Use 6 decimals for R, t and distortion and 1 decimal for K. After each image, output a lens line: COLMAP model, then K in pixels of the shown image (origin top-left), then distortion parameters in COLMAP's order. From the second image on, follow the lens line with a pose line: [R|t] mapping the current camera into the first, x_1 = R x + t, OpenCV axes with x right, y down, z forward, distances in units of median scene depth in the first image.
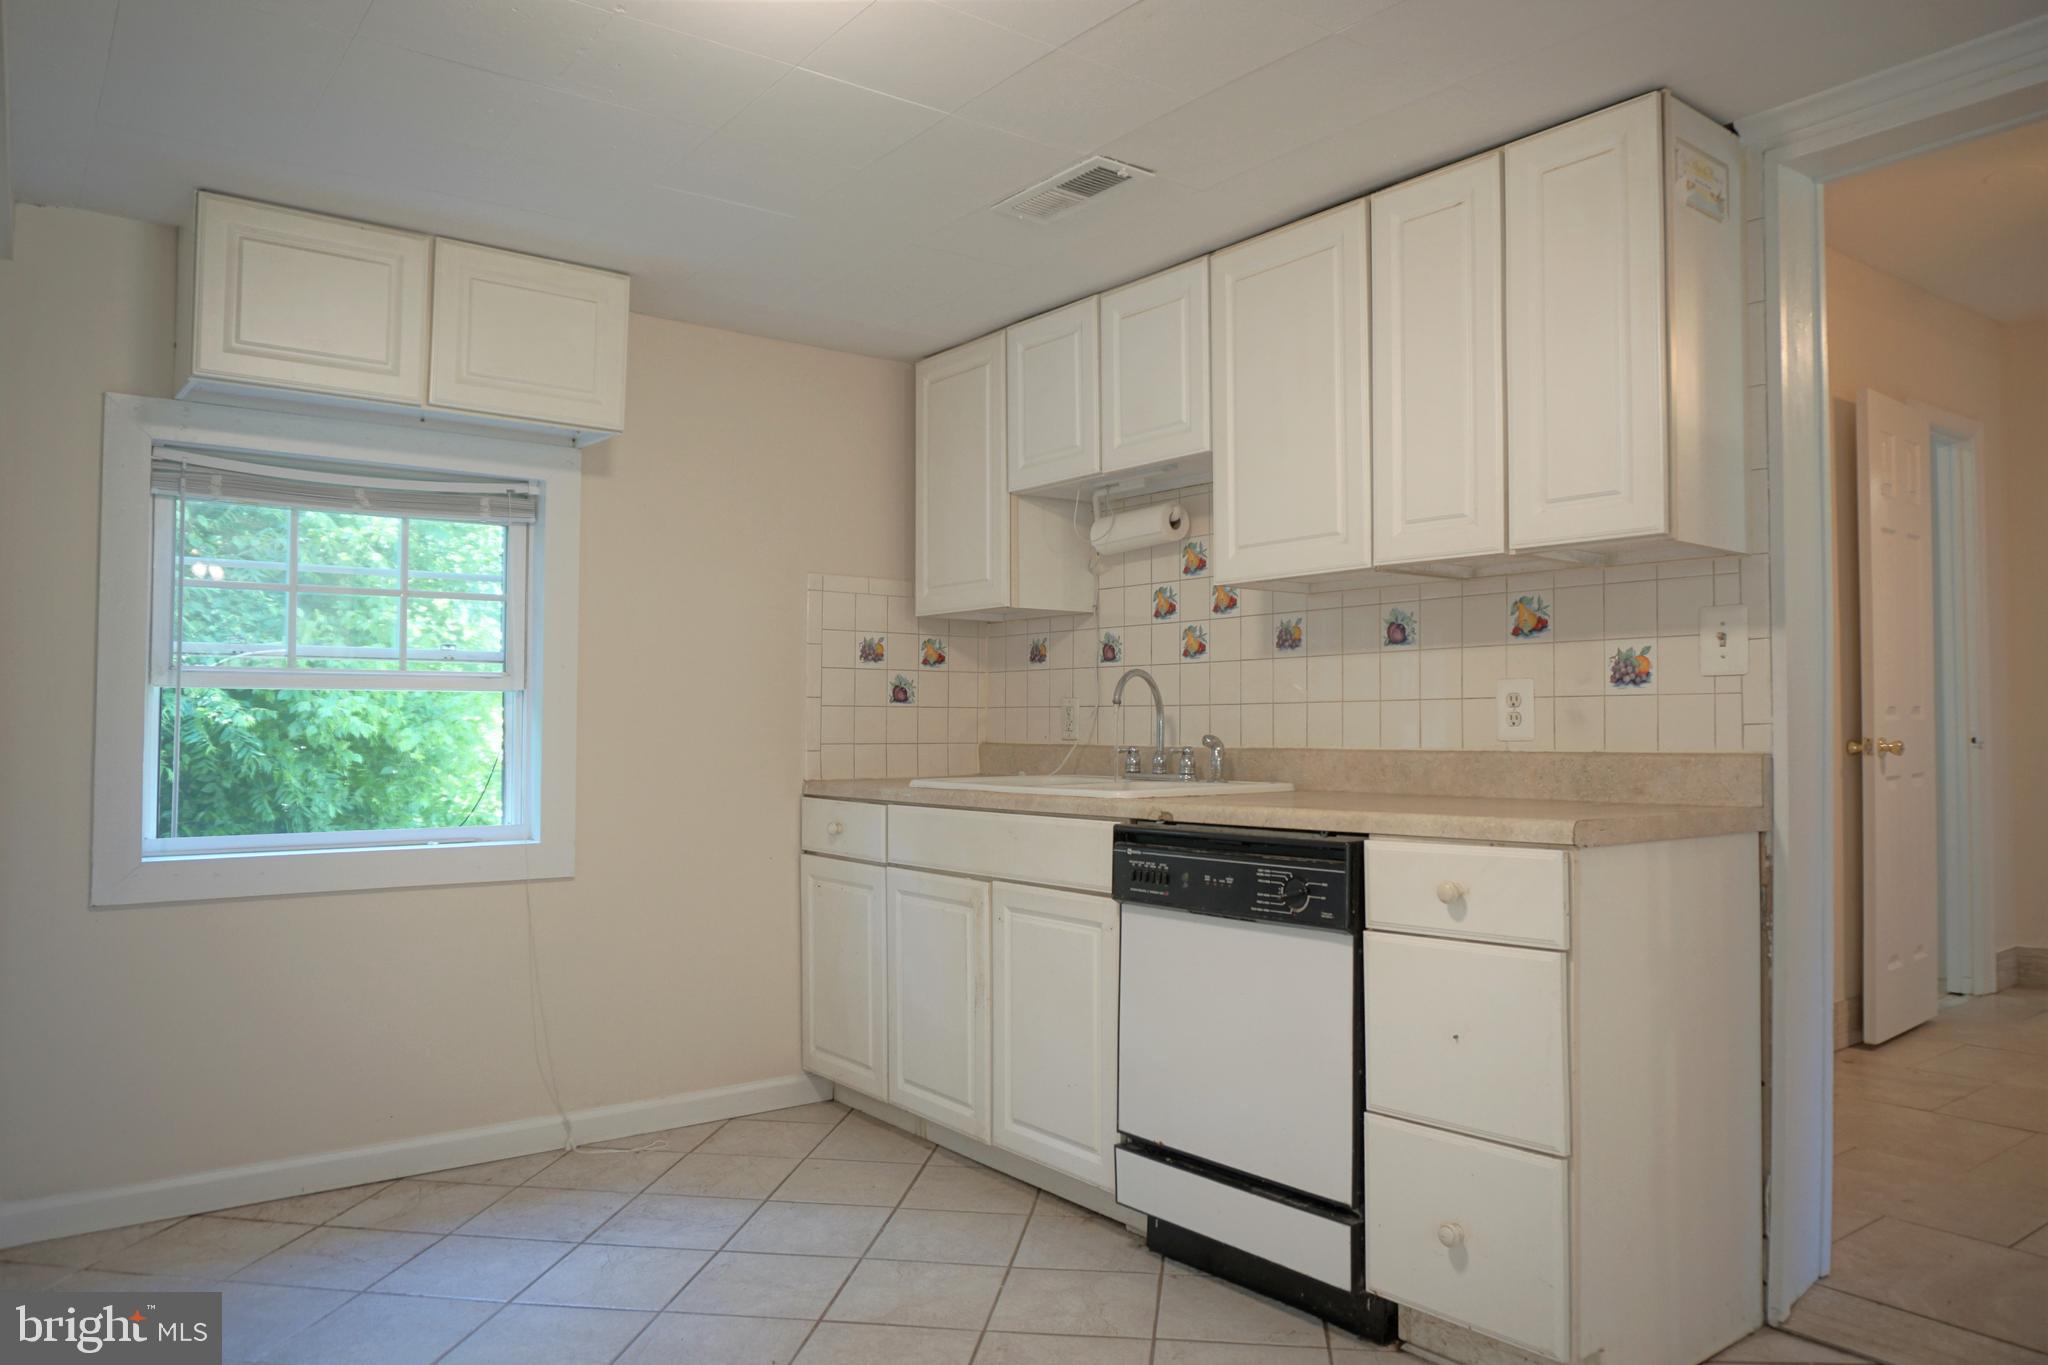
lens RADIAL K [[1402.3, 0, 1033.9], [0, 1402.3, 679.5], [0, 0, 1]] dist [-0.064984, 0.038364]
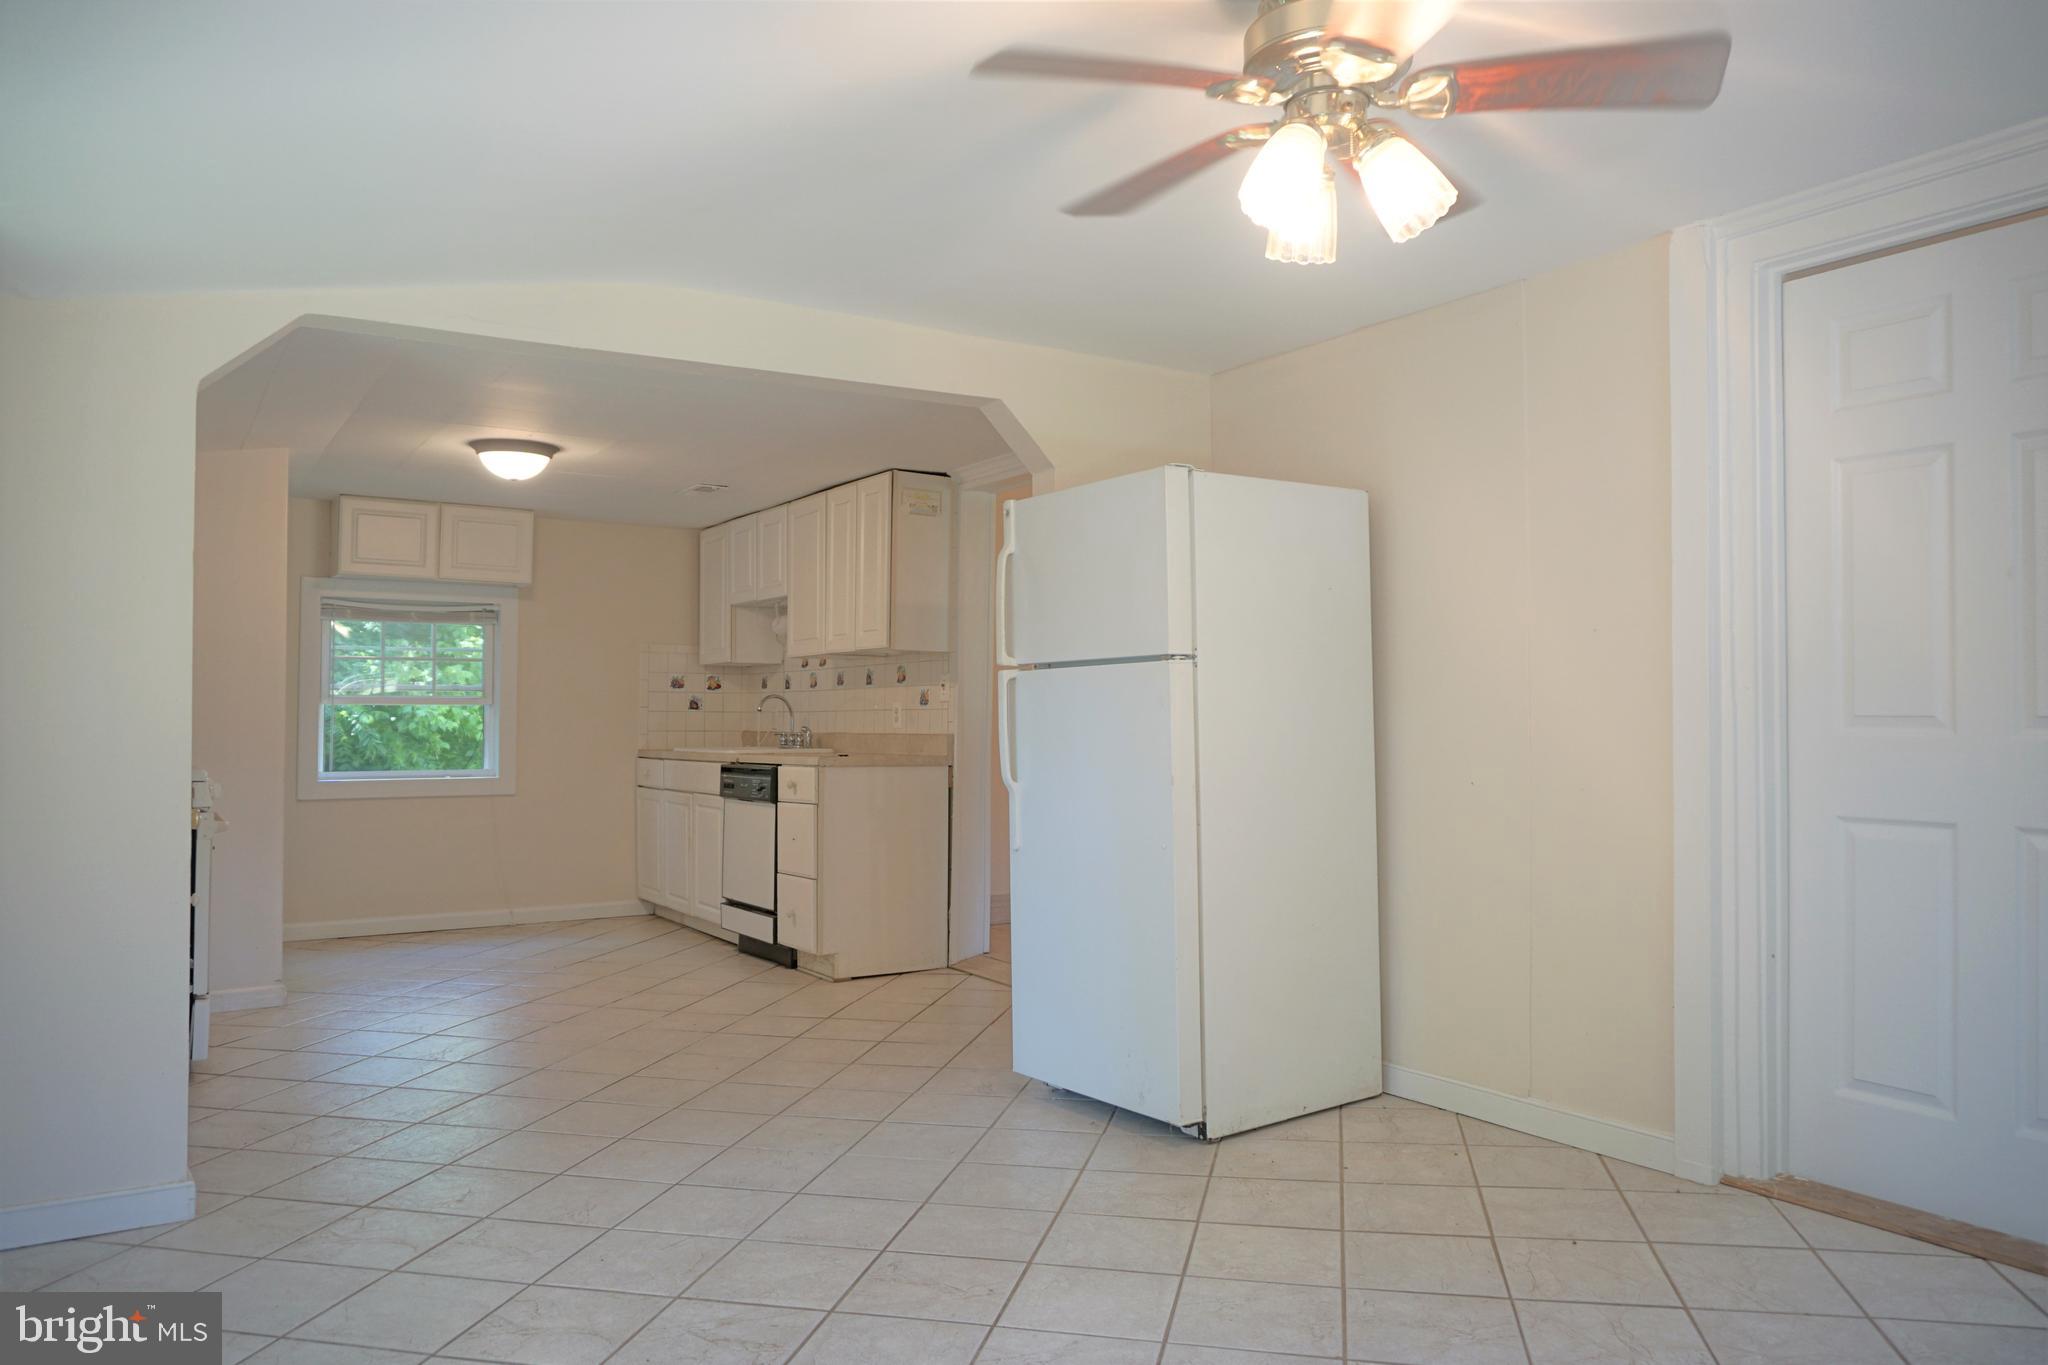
lens RADIAL K [[1402.3, 0, 1033.9], [0, 1402.3, 679.5], [0, 0, 1]] dist [-0.064984, 0.038364]
pose [[0.997153, -0.002969, -0.075348, 0.623765], [0.003145, 0.999993, 0.002212, -0.033735], [0.075341, -0.002443, 0.997155, -1.053267]]
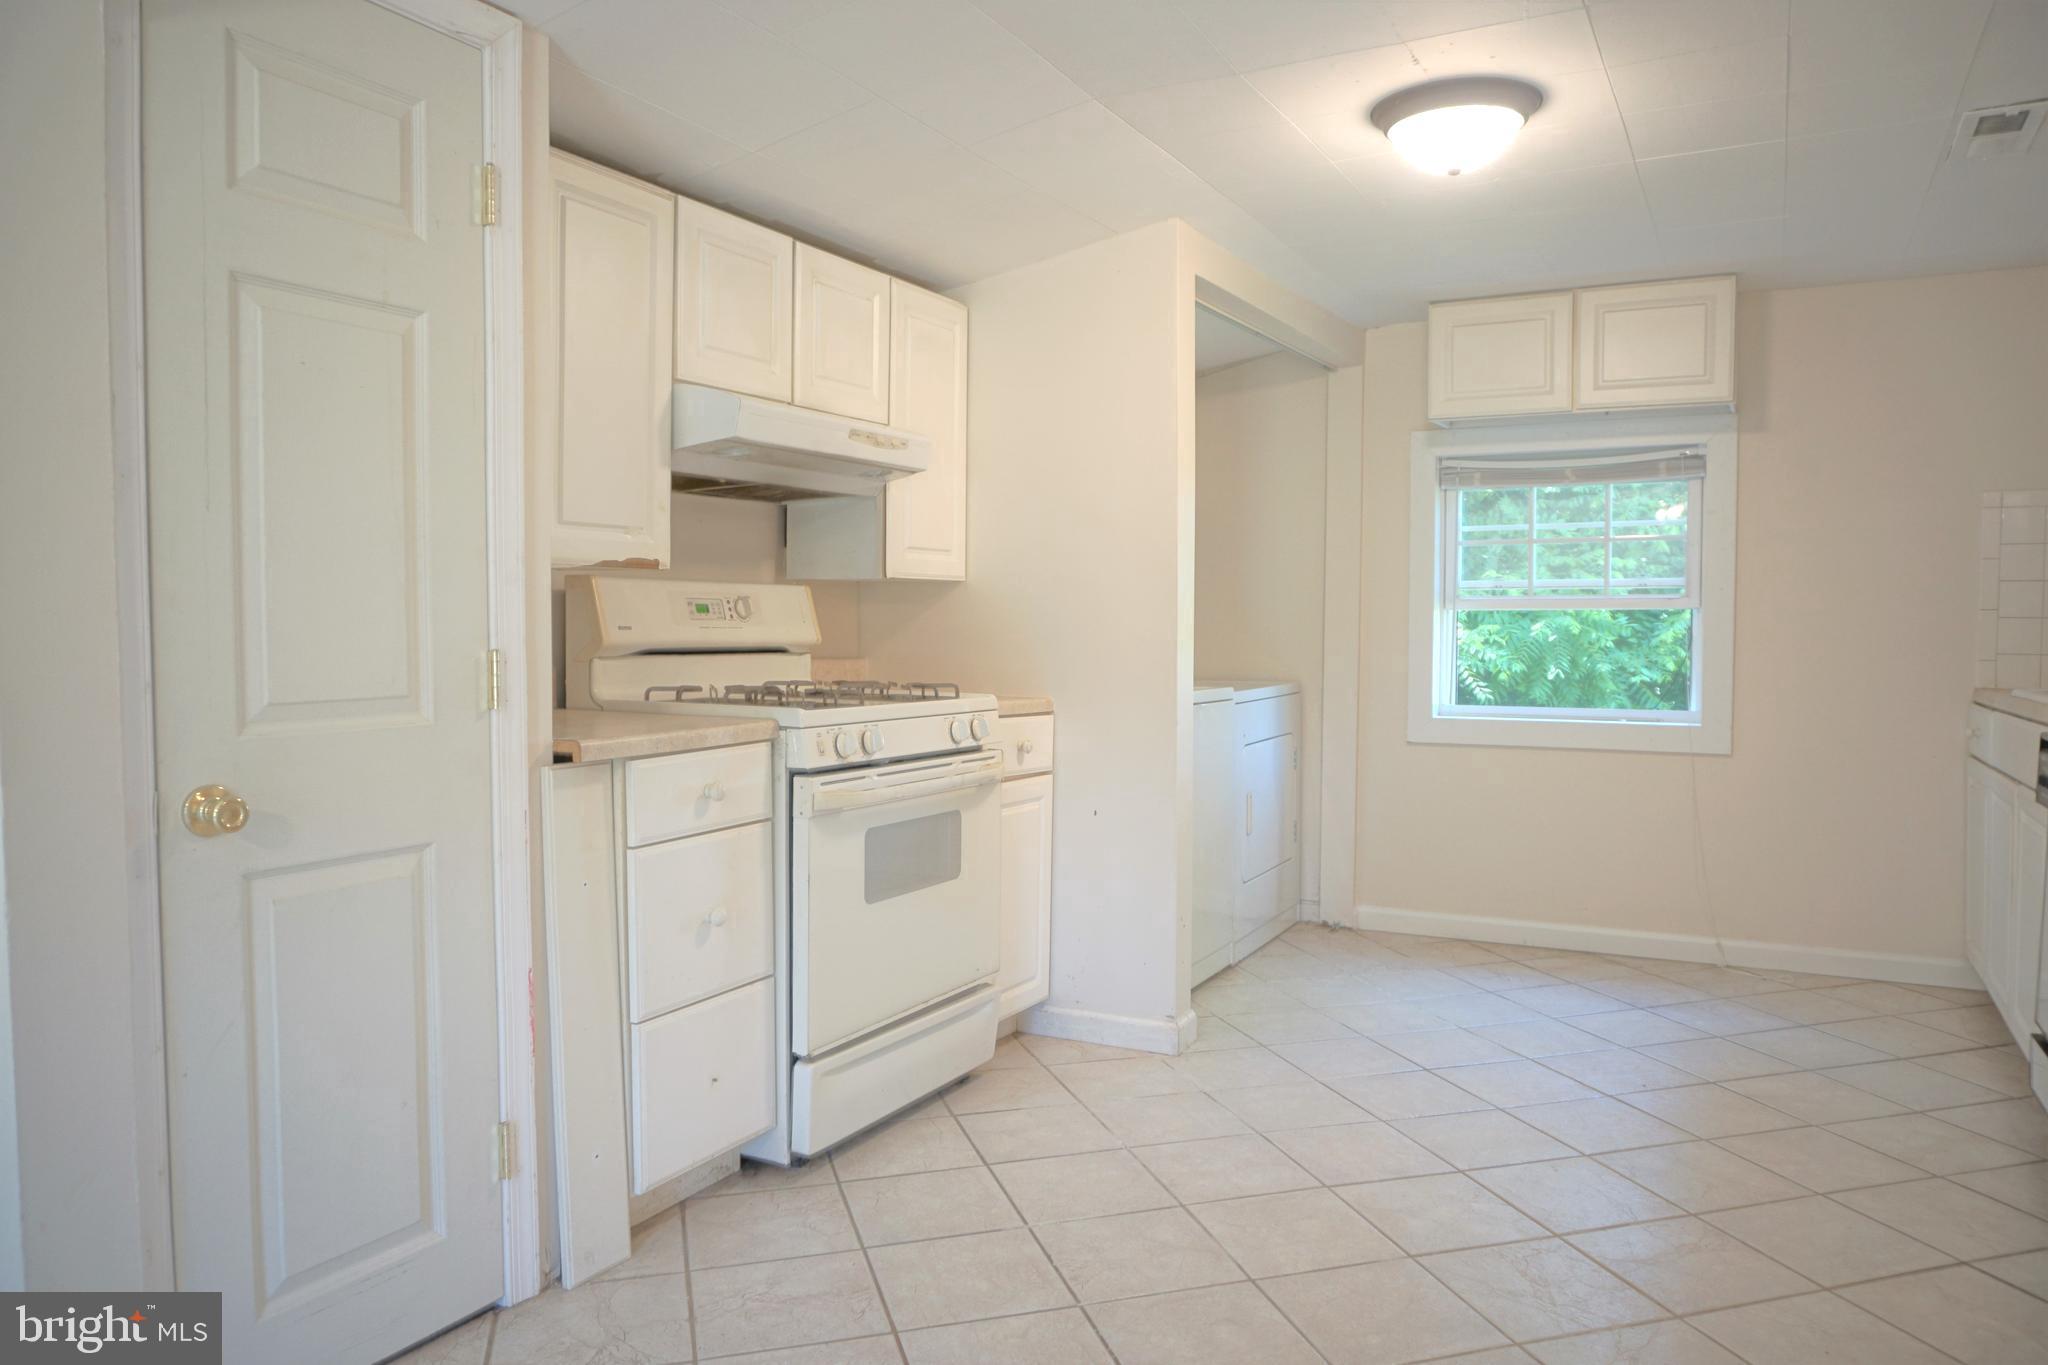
lens RADIAL K [[1371.2, 0, 1029.5], [0, 1371.2, 676.1], [0, 0, 1]] dist [-0.058423, 0.037614]
pose [[0.407544, 0.033832, -0.912559, 0.556935], [0.026383, 0.998460, 0.048799, -0.007105], [0.912805, -0.043963, 0.406024, -0.083713]]
